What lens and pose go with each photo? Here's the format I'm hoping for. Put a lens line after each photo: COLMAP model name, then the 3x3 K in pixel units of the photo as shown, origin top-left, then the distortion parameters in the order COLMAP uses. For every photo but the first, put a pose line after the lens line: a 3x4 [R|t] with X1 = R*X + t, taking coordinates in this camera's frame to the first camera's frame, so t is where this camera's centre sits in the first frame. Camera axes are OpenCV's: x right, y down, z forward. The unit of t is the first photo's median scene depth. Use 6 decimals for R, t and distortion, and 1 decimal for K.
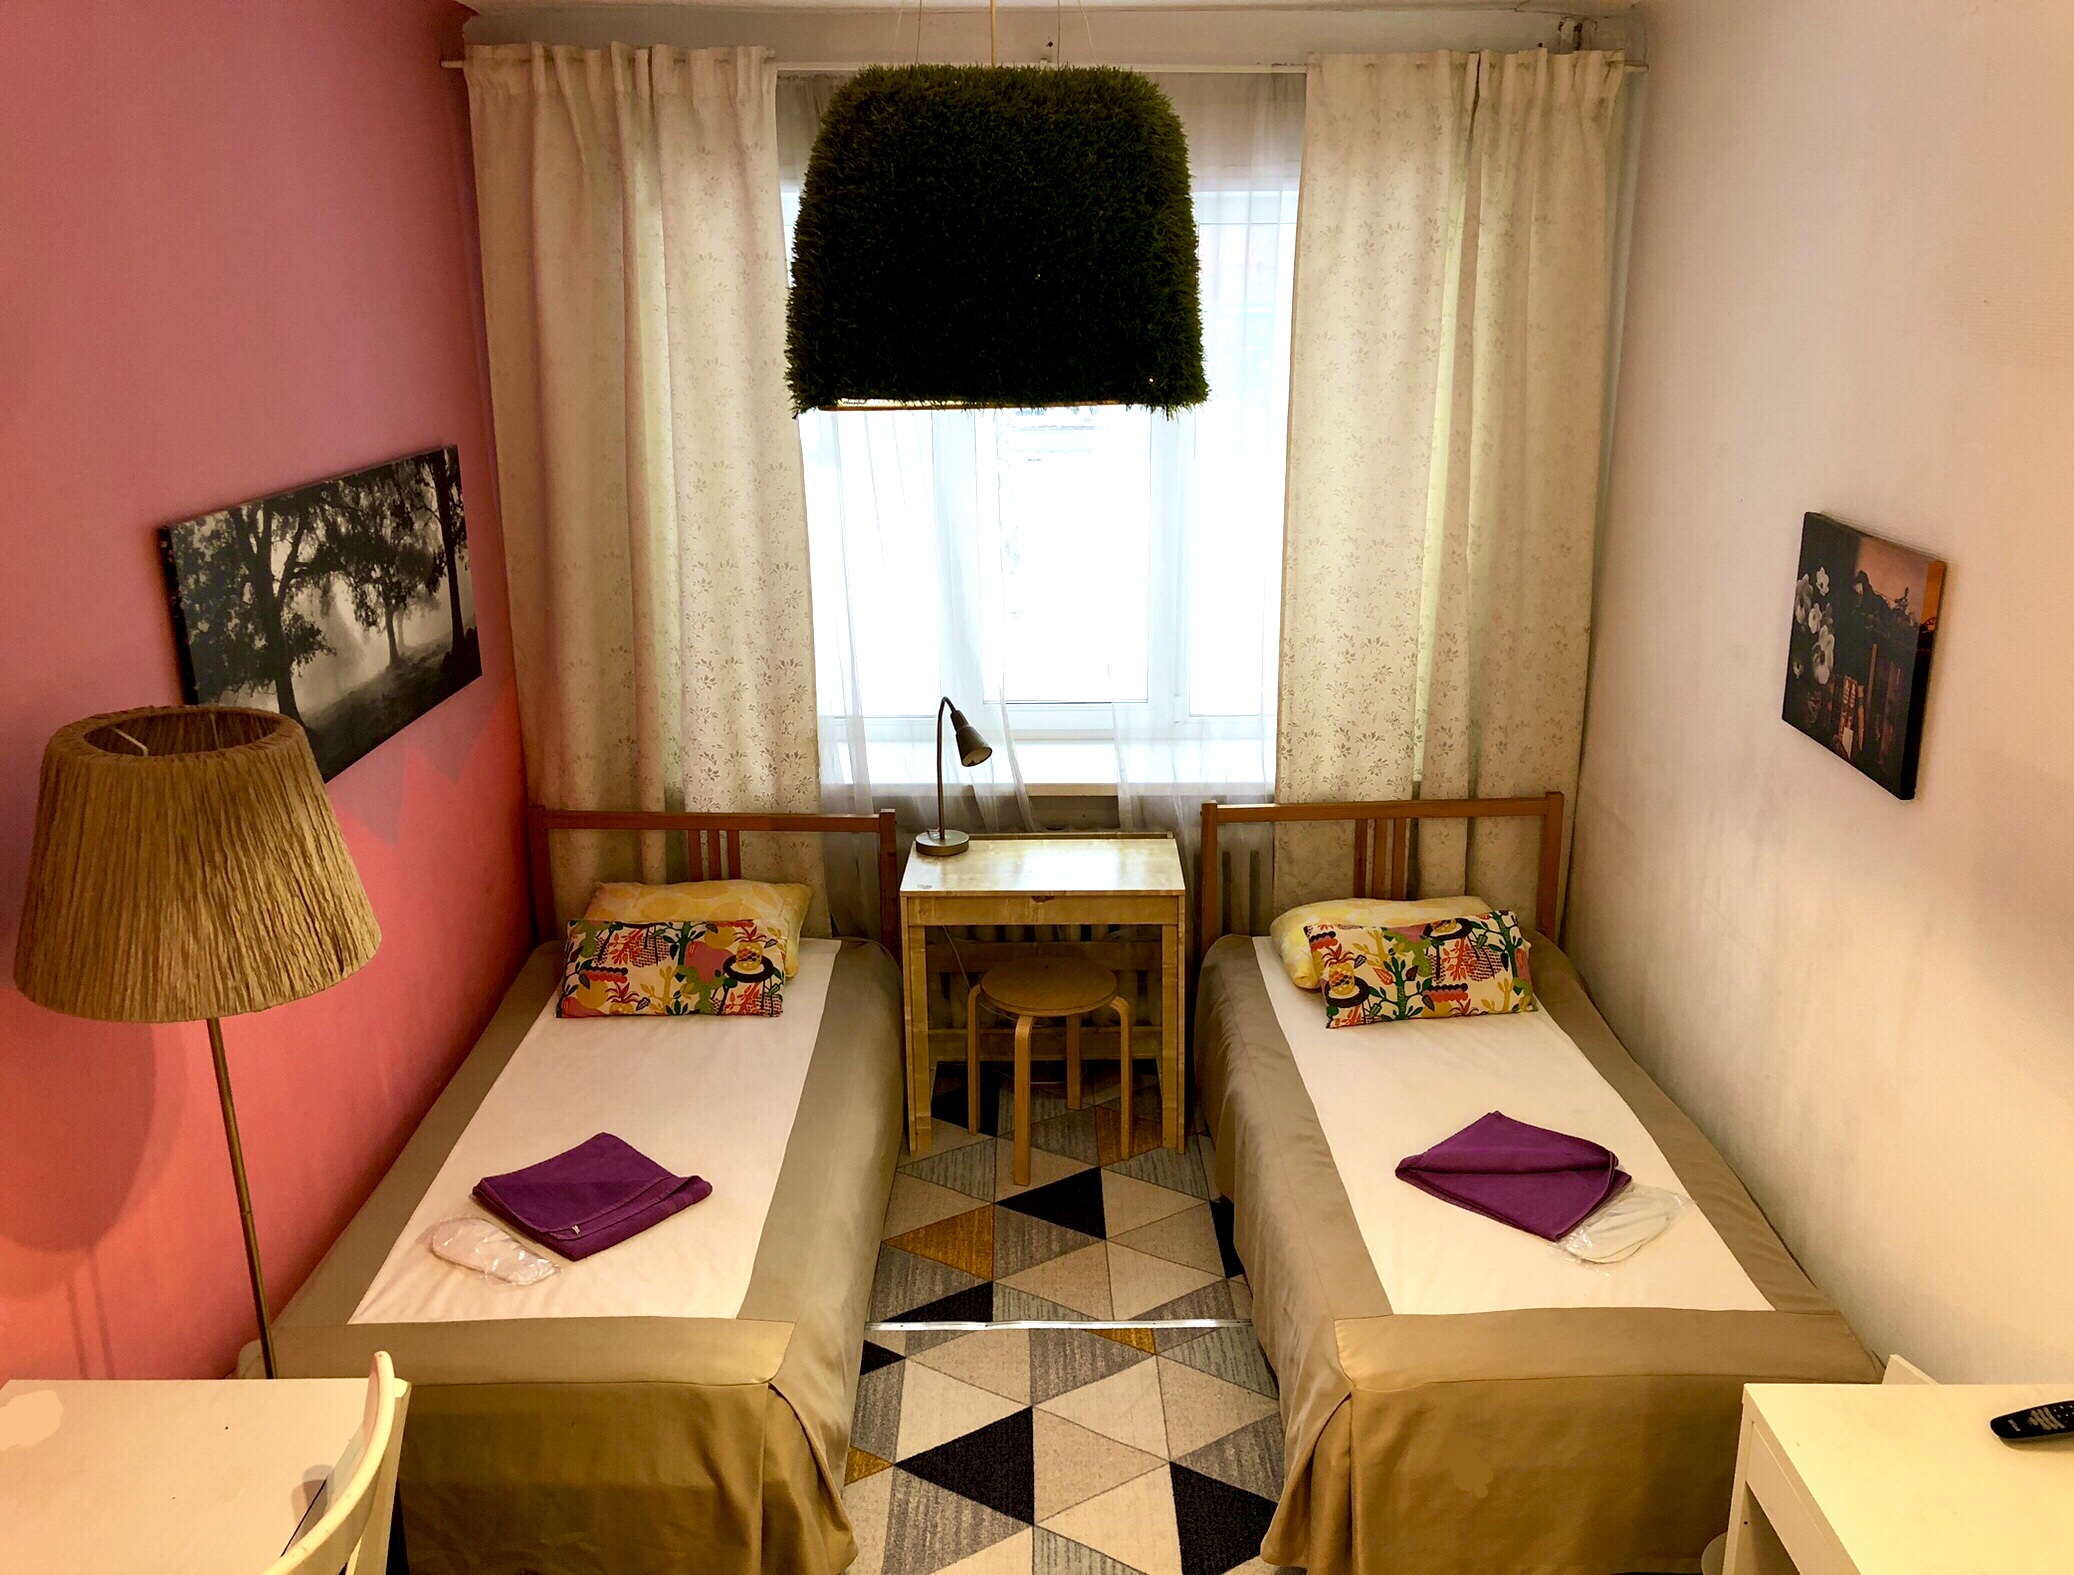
lens RADIAL K [[1715.0, 0, 1037.0], [0, 1715.0, 787.5], [0, 0, 1]] dist [0.163323, -0.533470]
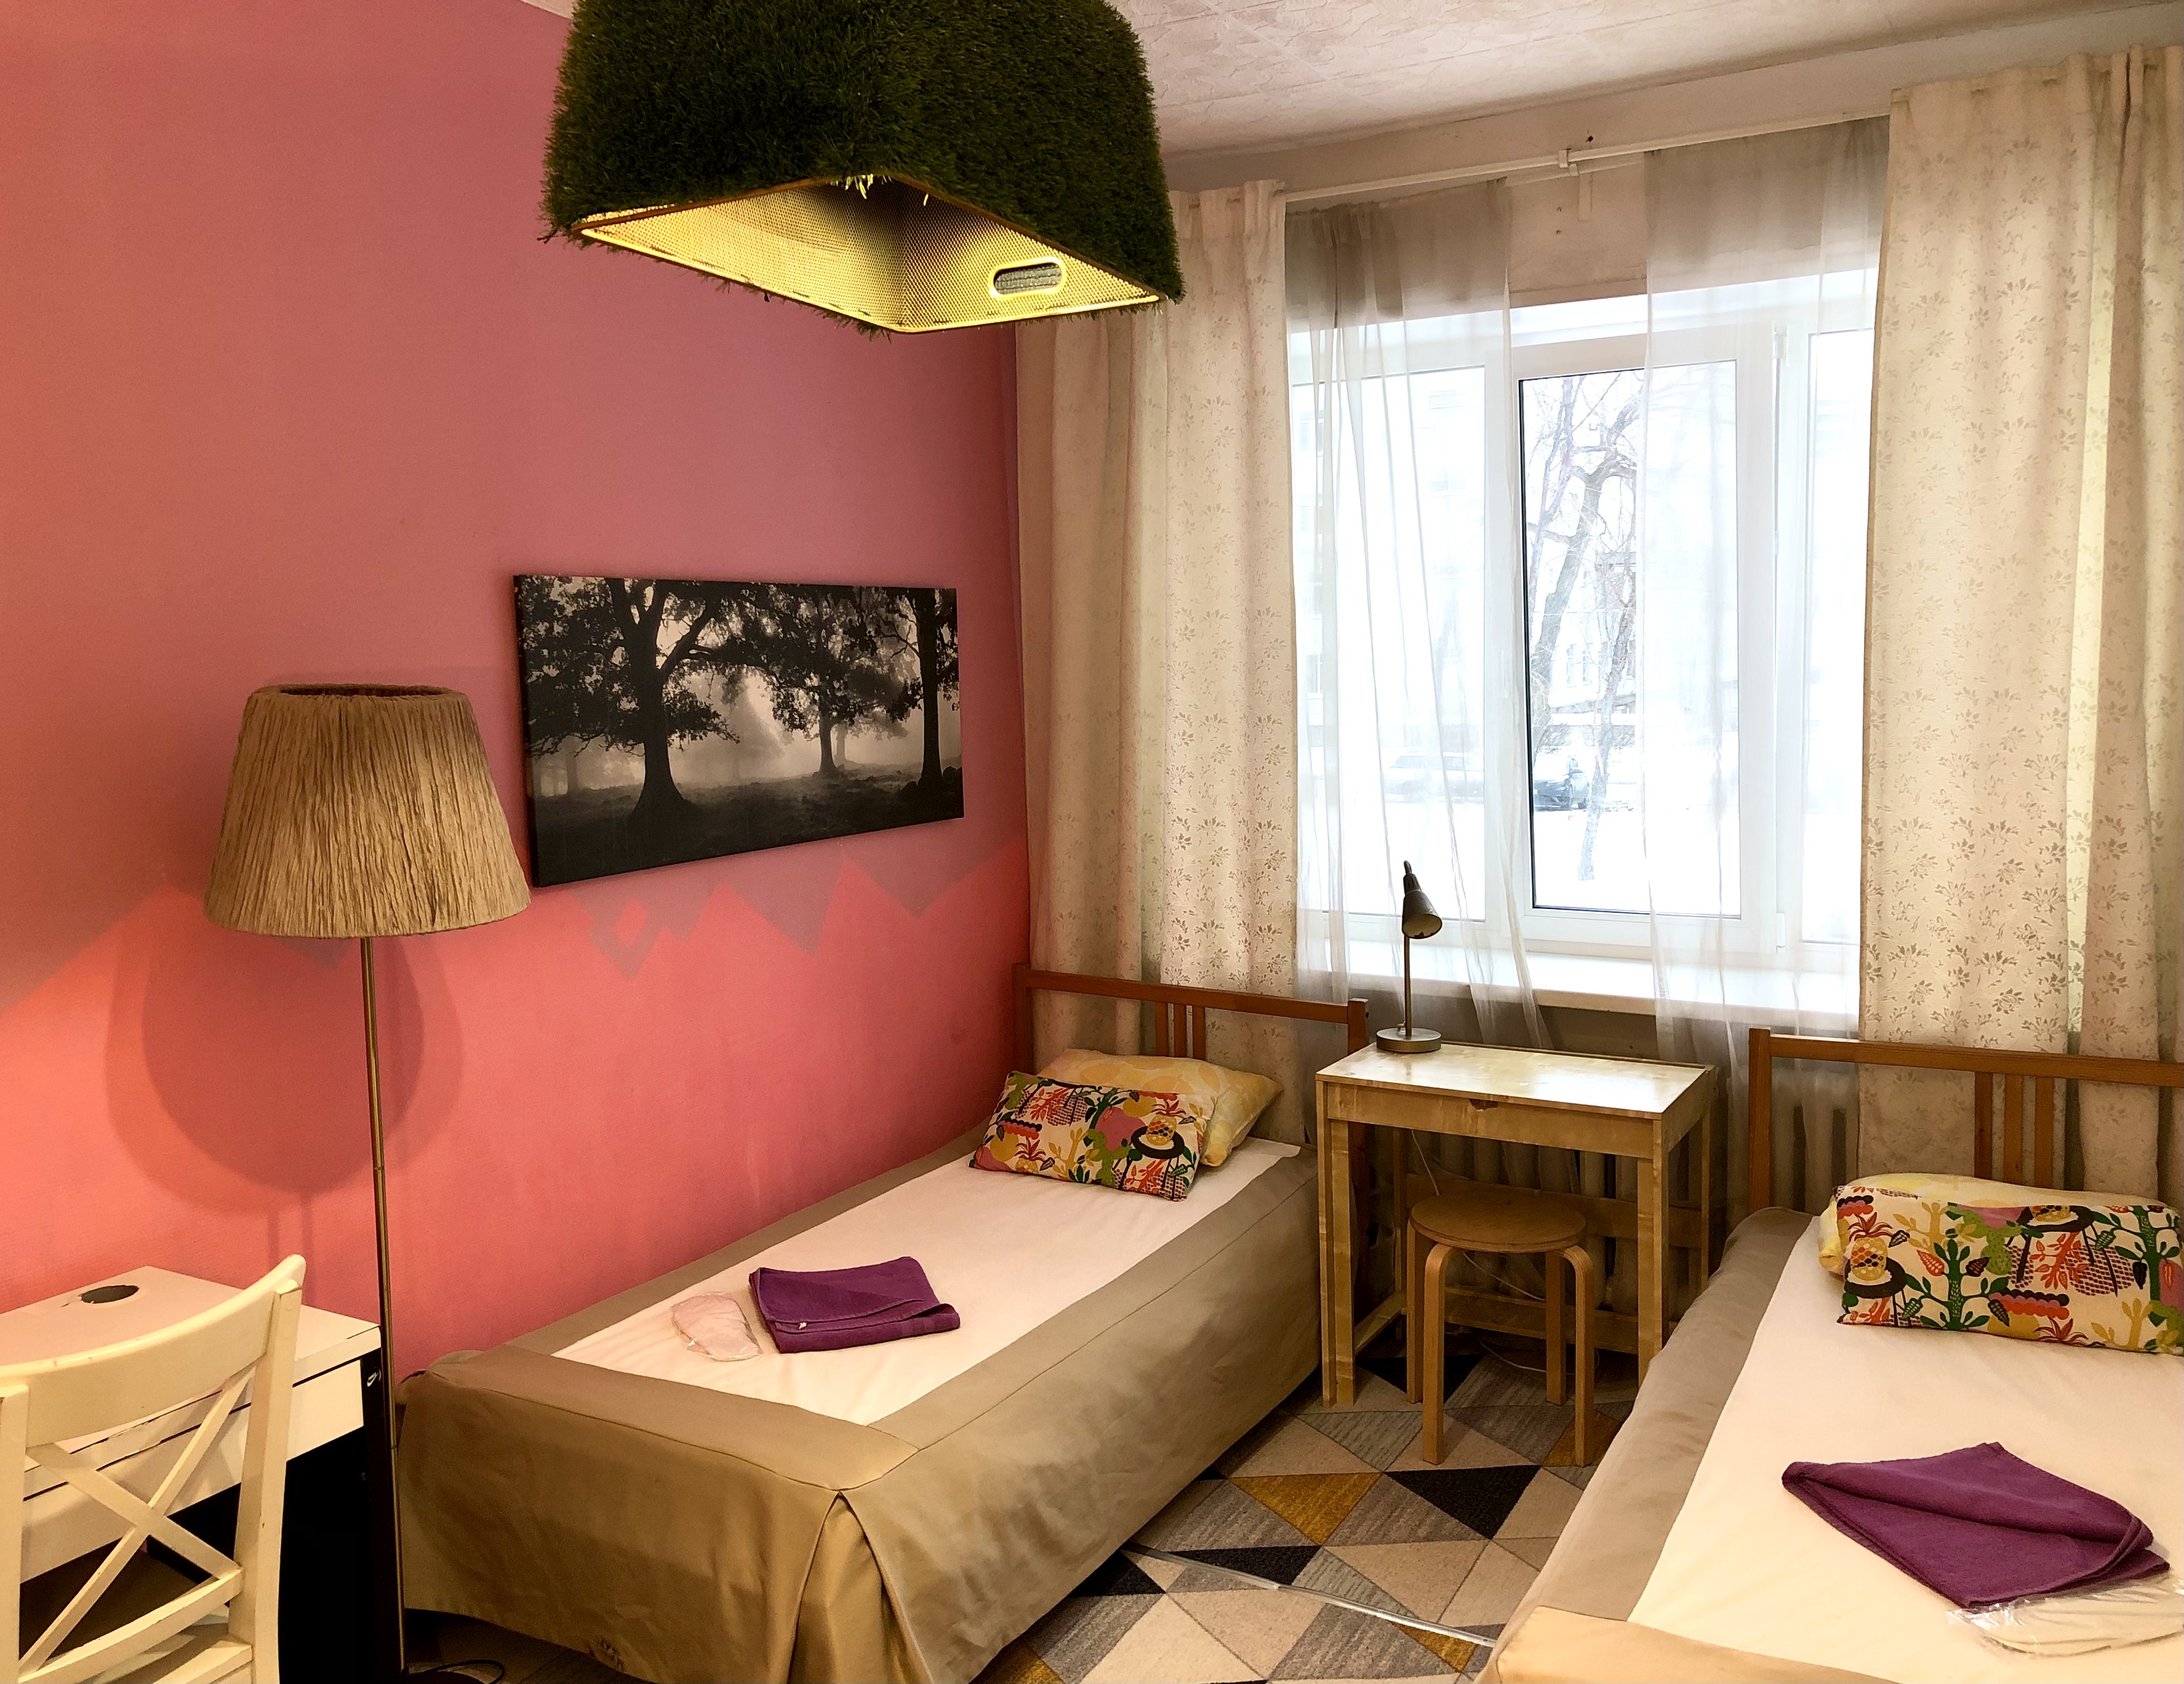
lens RADIAL K [[1835.7, 0, 1092.0], [0, 1835.7, 842.0], [0, 0, 1]] dist [0.130007, -0.153754]
pose [[0.862130, 0.039243, -0.505165, 0.285373], [-0.131625, 0.980114, -0.148496, 0.098808], [0.489292, 0.194515, 0.850151, 0.134474]]
